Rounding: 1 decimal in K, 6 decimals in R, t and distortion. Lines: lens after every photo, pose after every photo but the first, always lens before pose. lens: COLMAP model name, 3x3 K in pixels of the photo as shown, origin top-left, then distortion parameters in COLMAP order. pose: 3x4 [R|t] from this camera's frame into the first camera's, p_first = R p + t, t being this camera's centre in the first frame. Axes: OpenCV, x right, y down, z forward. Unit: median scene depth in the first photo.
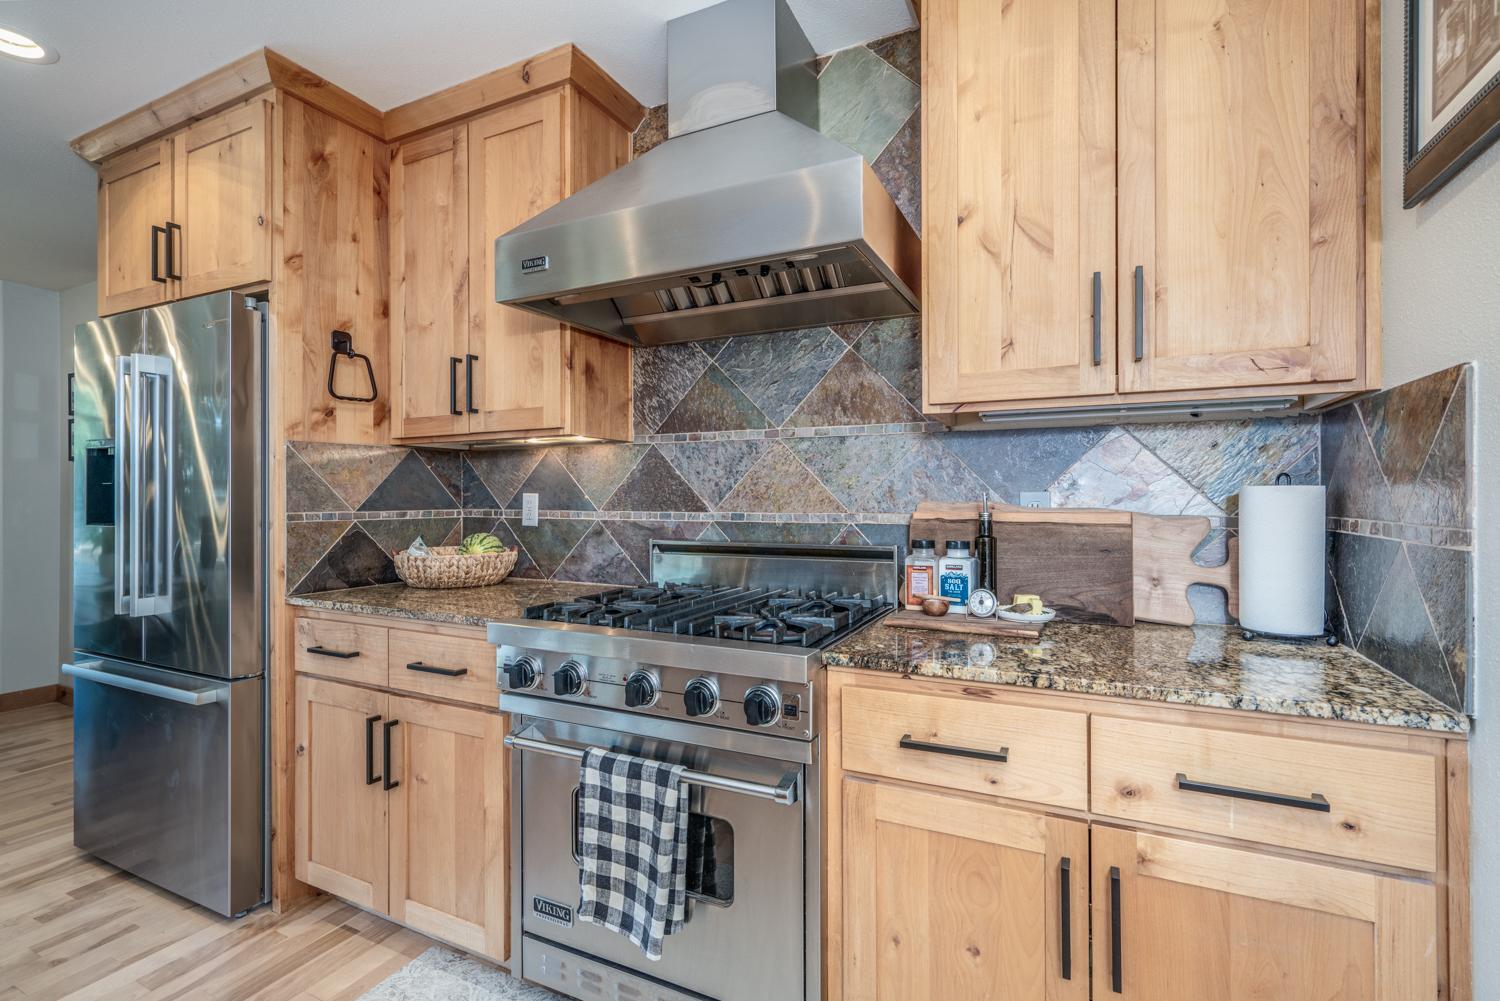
lens RADIAL K [[682.9, 0, 752.3], [0, 682.9, 496.0], [0, 0, 1]] dist [0.000242, 0.000154]
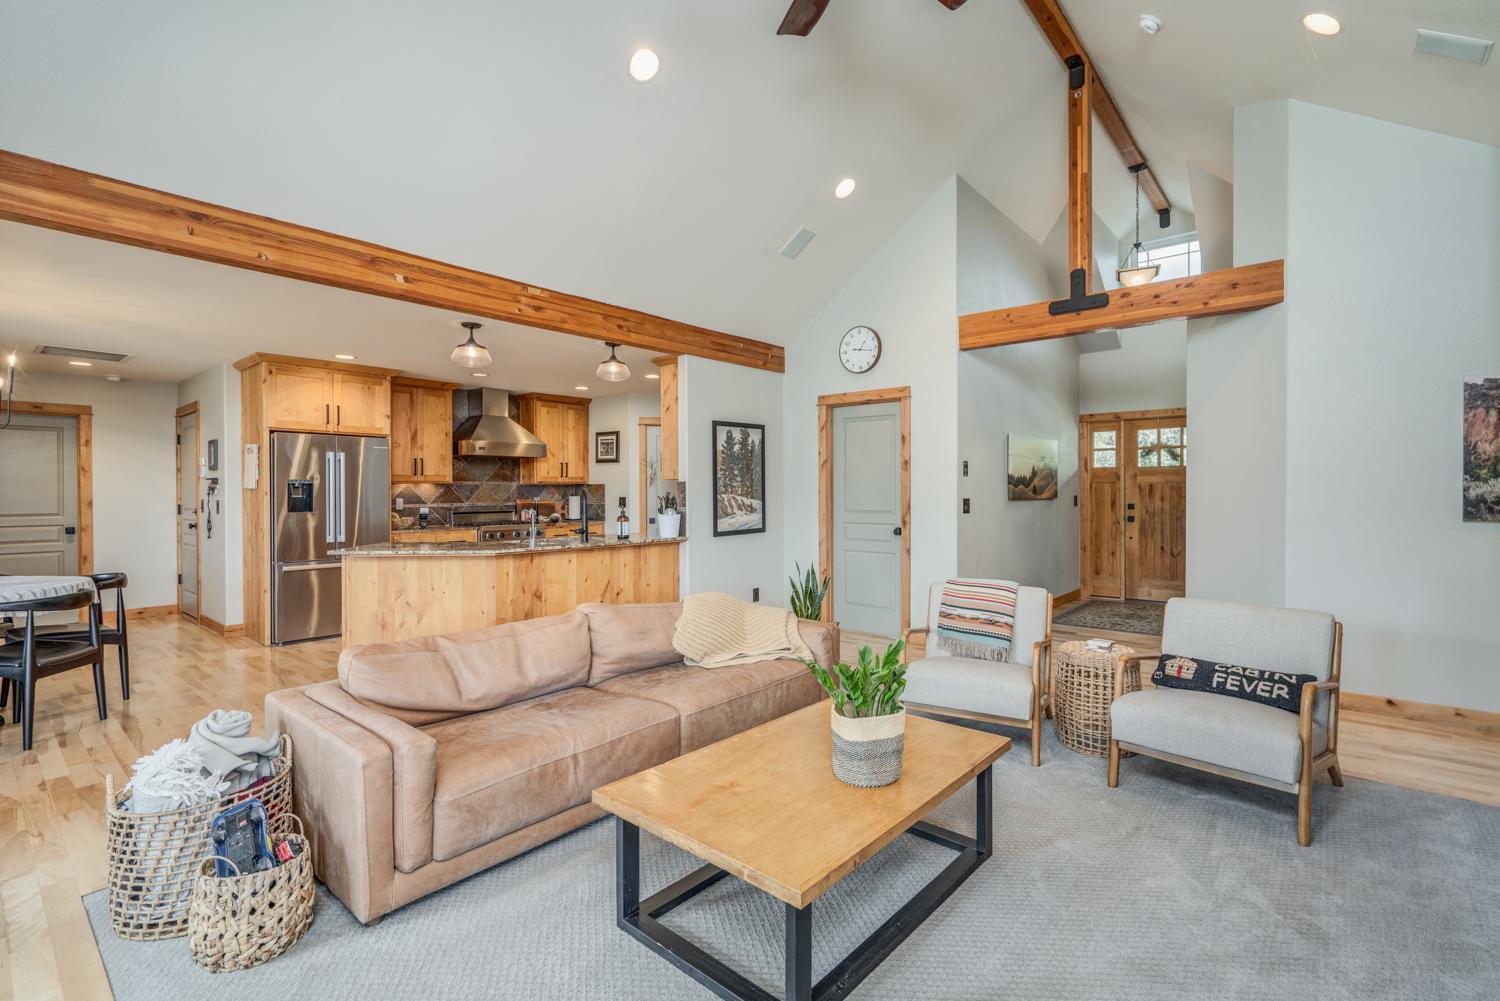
lens RADIAL K [[682.9, 0, 758.4], [0, 682.9, 493.4], [0, 0, 1]] dist [0.000242, 0.000154]
pose [[0.257365, -0.005321, 0.966300, -3.246329], [0.006466, 0.999972, 0.003785, -0.033857], [-0.966293, 0.005274, 0.257392, -1.521807]]
